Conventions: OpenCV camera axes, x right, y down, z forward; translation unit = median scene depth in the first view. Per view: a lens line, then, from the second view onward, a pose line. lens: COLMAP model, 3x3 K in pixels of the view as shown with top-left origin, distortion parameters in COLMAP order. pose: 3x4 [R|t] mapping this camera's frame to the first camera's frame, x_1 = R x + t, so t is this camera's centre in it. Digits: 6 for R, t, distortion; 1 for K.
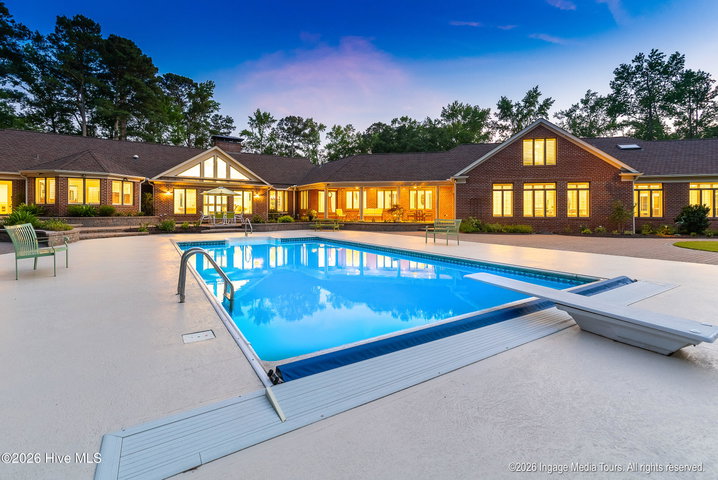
lens RADIAL K [[323.8, 0, 359.6], [0, 323.8, 208.9], [0, 0, 1]] dist [0.005172, 0.000269]
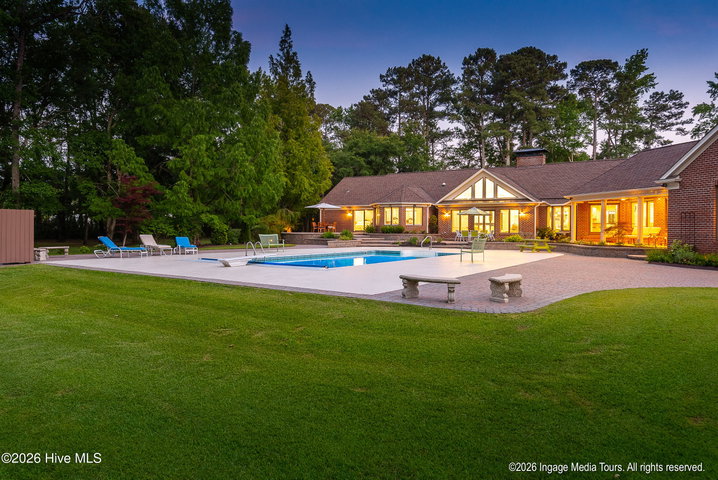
lens RADIAL K [[476.8, 0, 359.3], [0, 476.8, 240.9], [0, 0, 1]] dist [-0.003571, -0.002314]
pose [[0.389343, 0.023659, -0.920789, 0.829857], [0.002526, 0.999639, 0.026753, -0.000235], [0.921089, -0.012742, 0.389143, 0.025701]]
